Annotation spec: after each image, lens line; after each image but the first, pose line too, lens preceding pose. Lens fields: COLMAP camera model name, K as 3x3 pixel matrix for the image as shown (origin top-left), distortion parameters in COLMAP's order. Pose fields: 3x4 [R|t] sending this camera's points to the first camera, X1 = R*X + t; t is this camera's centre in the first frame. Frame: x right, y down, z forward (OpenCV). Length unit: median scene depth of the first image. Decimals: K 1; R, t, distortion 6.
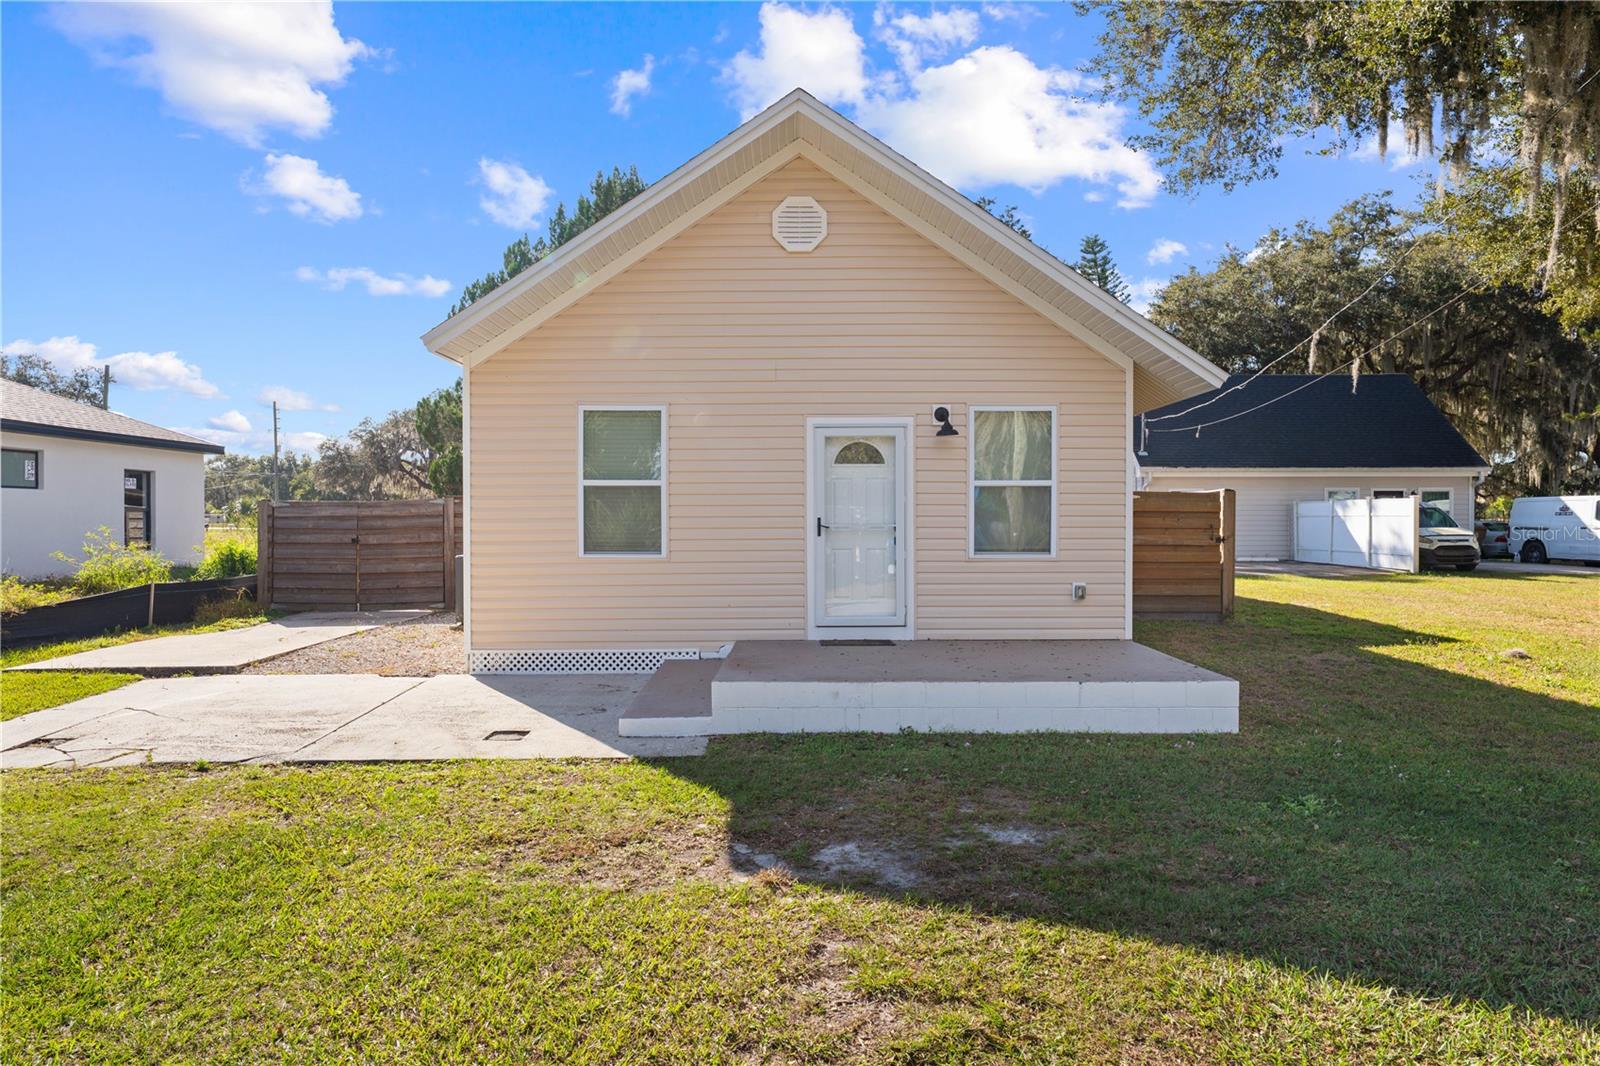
lens RADIAL K [[1041.9, 0, 799.4], [0, 1041.9, 527.3], [0, 0, 1]] dist [0.001773, -0.000688]
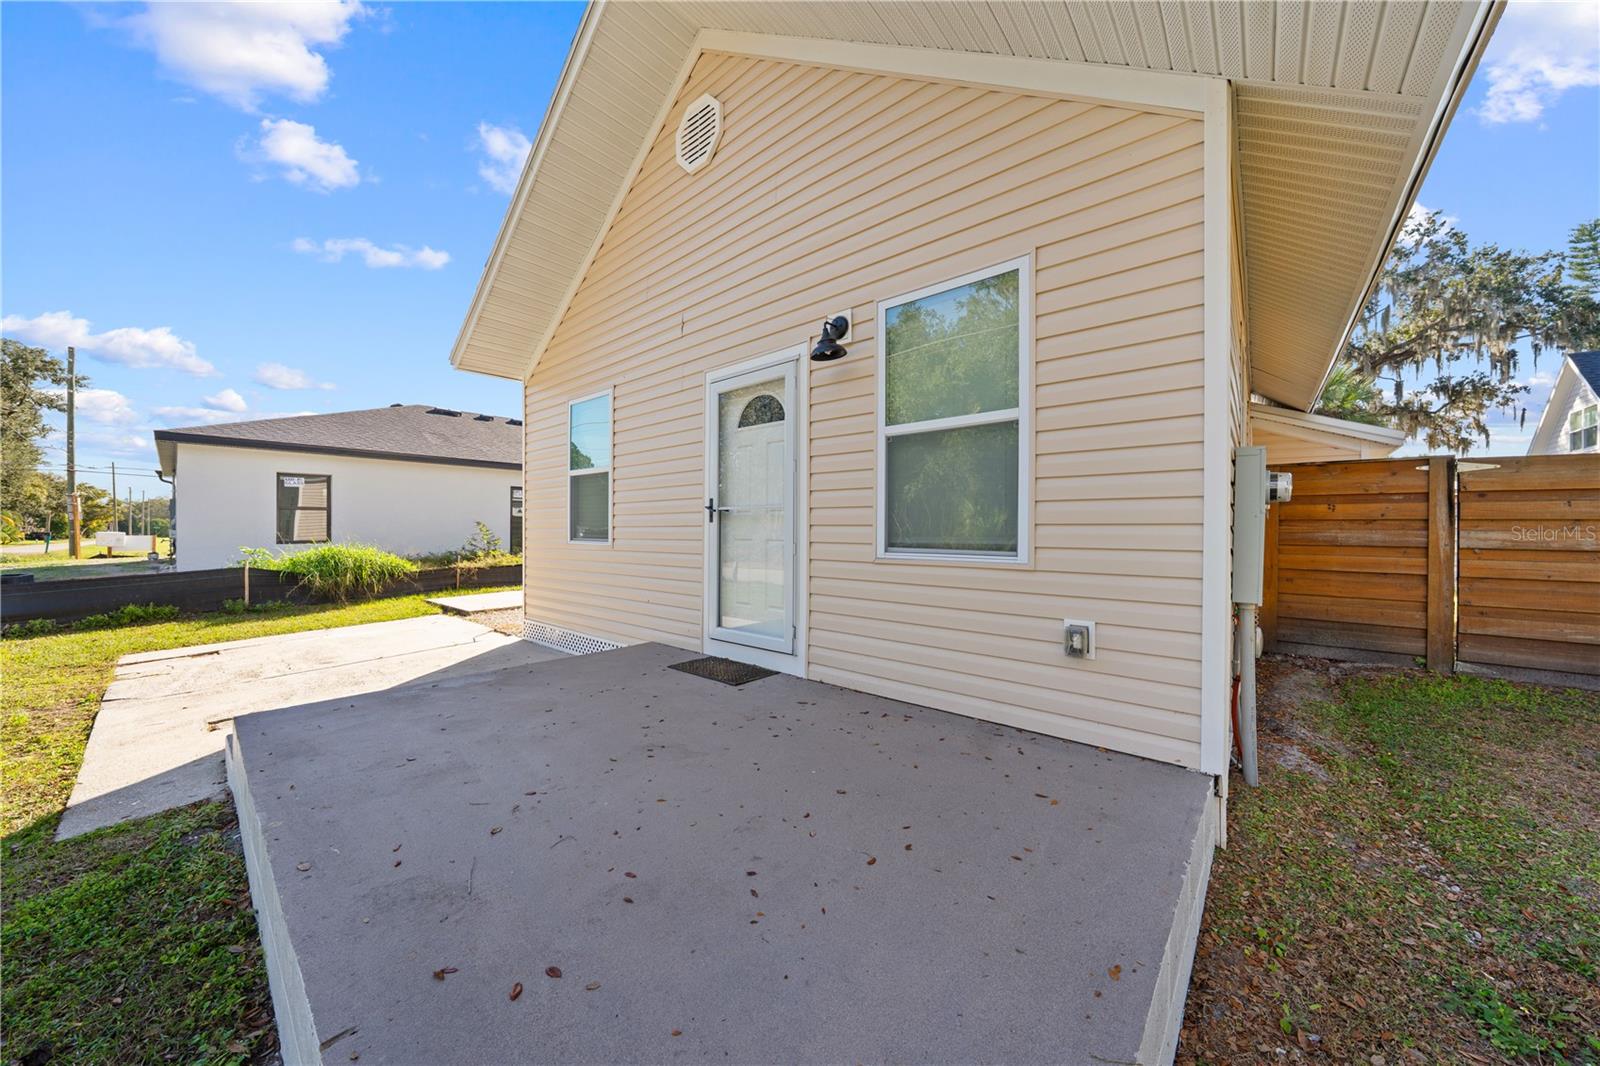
lens RADIAL K [[542.2, 0, 802.1], [0, 542.2, 533.5], [0, 0, 1]] dist [-0.004855, 0.000647]
pose [[0.743430, 0.007350, -0.668773, 0.339368], [-0.007584, 0.999968, 0.002560, 0.015088], [0.668770, 0.003169, 0.743462, 0.739847]]
